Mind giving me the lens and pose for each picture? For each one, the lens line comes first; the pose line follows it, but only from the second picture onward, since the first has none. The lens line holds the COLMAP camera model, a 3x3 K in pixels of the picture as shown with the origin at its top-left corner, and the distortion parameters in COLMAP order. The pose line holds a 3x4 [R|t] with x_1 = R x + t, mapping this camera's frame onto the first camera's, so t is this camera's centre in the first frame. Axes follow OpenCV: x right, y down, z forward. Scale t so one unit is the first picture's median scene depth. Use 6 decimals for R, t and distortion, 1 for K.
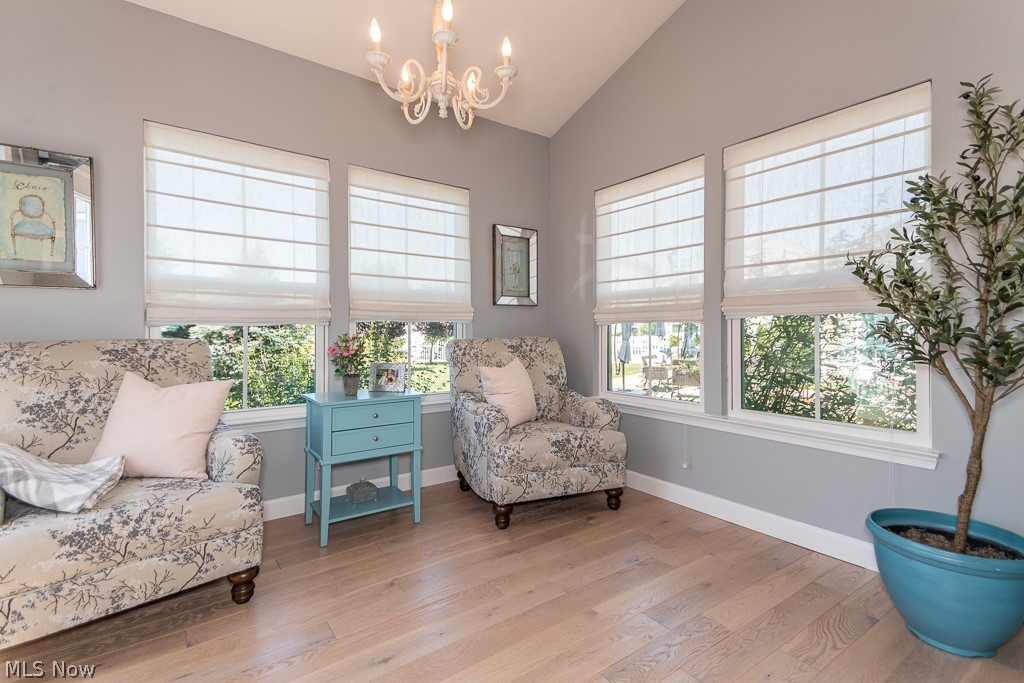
lens RADIAL K [[471.3, 0, 510.4], [0, 471.3, 328.2], [0, 0, 1]] dist [0.058282, -0.019475]
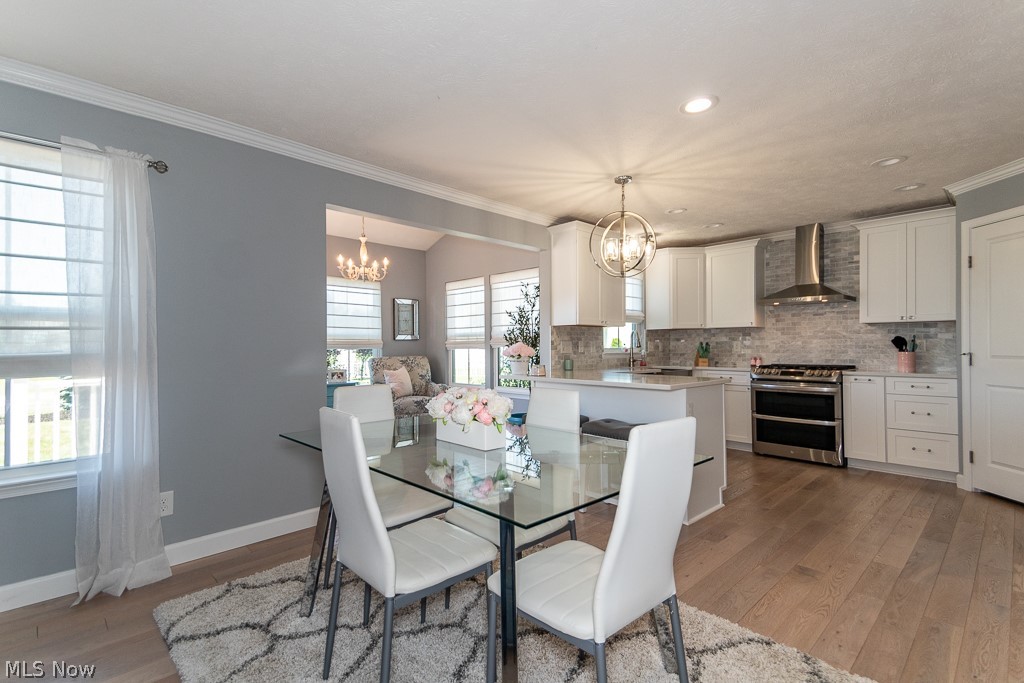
lens RADIAL K [[471.3, 0, 487.1], [0, 471.3, 341.2], [0, 0, 1]] dist [0.058282, -0.019475]
pose [[0.994666, -0.004269, 0.103056, 0.215022], [0.005407, 0.999927, -0.010768, -0.031019], [-0.103003, 0.011268, 0.994617, -1.445295]]
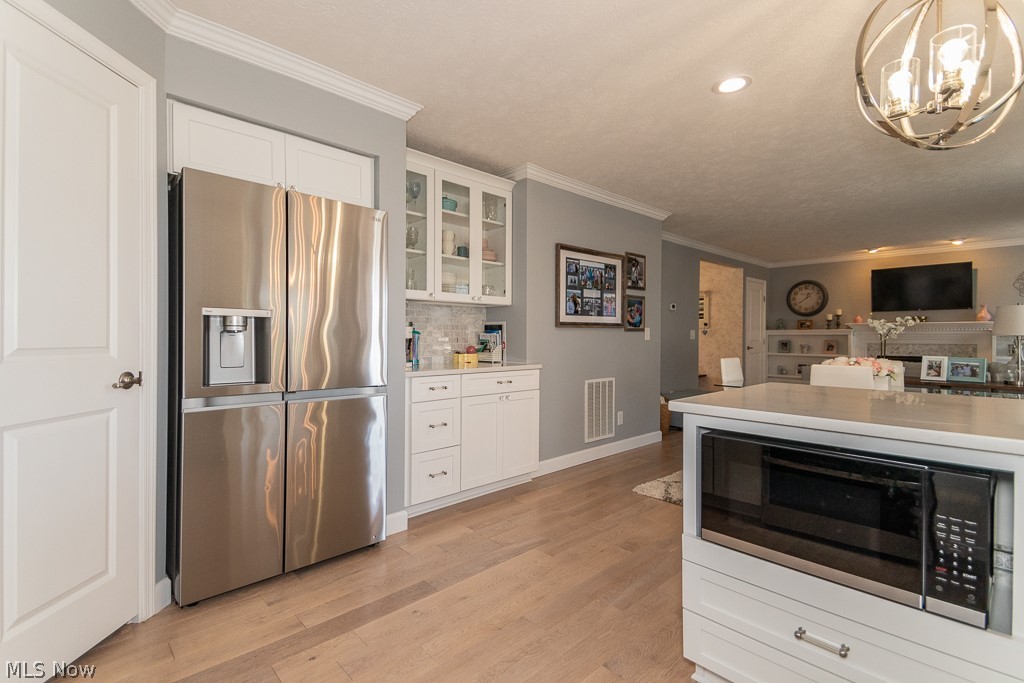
lens RADIAL K [[471.3, 0, 511.6], [0, 471.3, 338.2], [0, 0, 1]] dist [0.058282, -0.019475]
pose [[-0.991137, -0.006537, -0.132682, 1.364428], [-0.006761, 0.999976, 0.001236, -0.012263], [0.132671, 0.002122, -0.991158, 0.482233]]
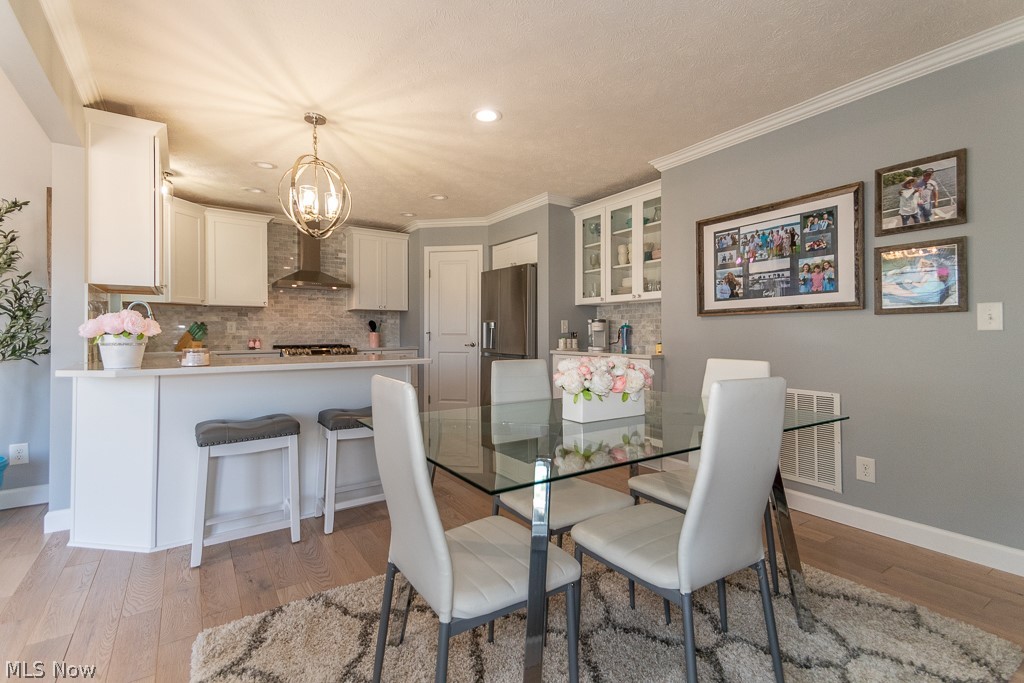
lens RADIAL K [[471.3, 0, 516.3], [0, 471.3, 331.2], [0, 0, 1]] dist [0.058282, -0.019475]
pose [[0.026536, 0.002180, 0.999645, -0.416448], [0.000224, 0.999998, -0.002186, -0.002349], [-0.999648, 0.000282, 0.026536, -0.567830]]
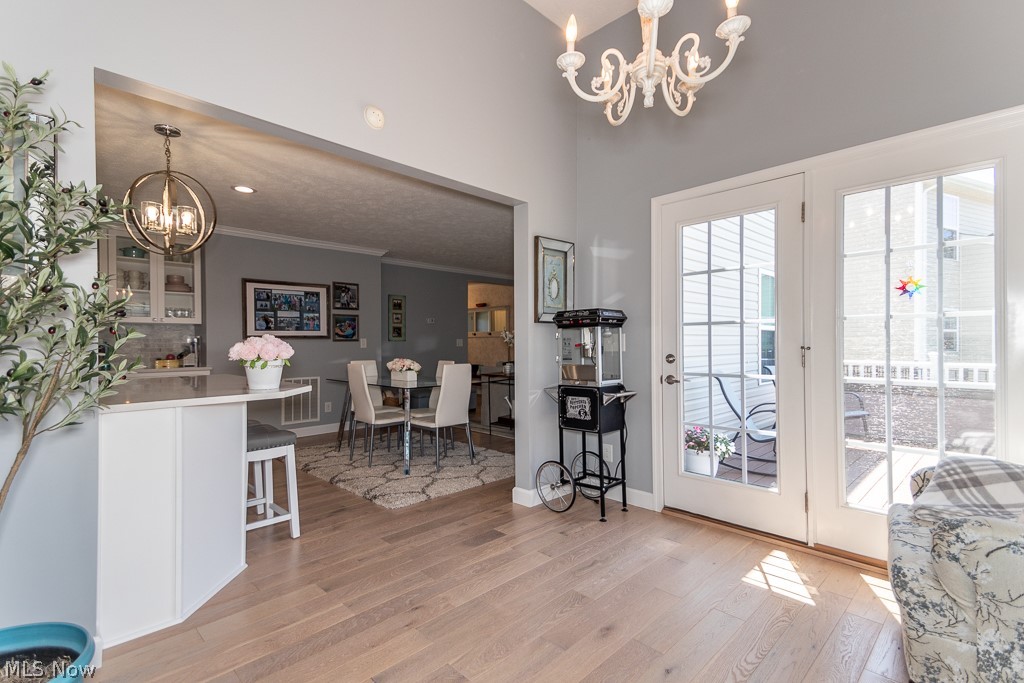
lens RADIAL K [[471.3, 0, 502.5], [0, 471.3, 341.1], [0, 0, 1]] dist [0.058282, -0.019475]
pose [[-0.988718, 0.000936, -0.149787, 0.158703], [0.002128, 0.999967, -0.007799, -0.022031], [0.149774, -0.008030, -0.988688, 1.269749]]
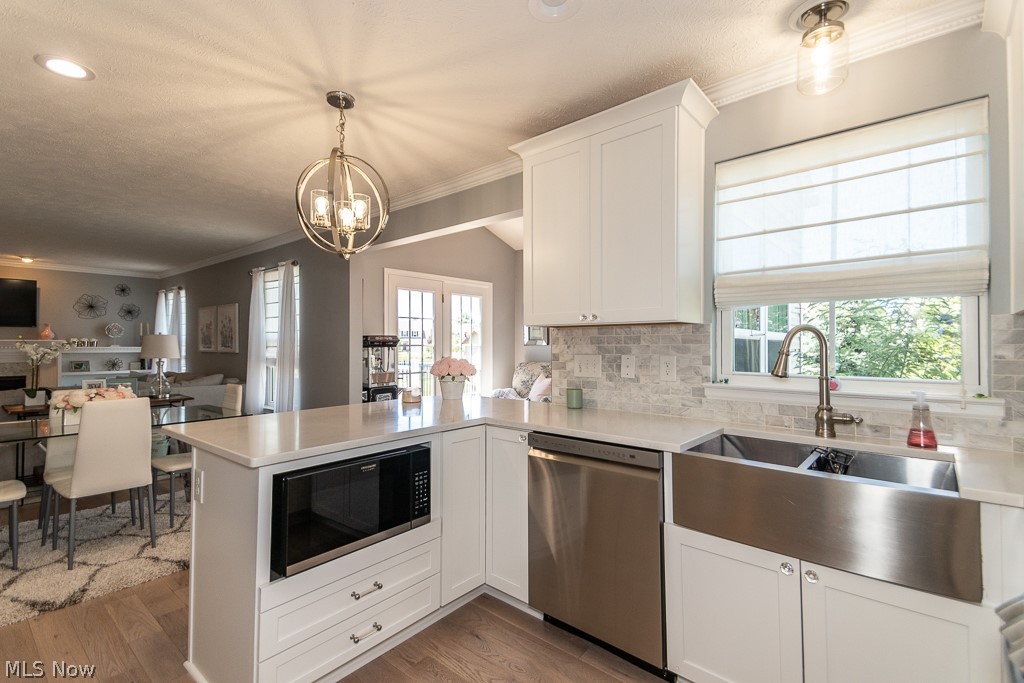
lens RADIAL K [[471.3, 0, 505.5], [0, 471.3, 339.4], [0, 0, 1]] dist [0.058282, -0.019475]
pose [[0.226636, -0.012621, -0.973898, 1.747003], [0.005559, 0.999917, -0.011664, -0.074614], [0.973964, -0.002770, 0.226687, 0.074138]]
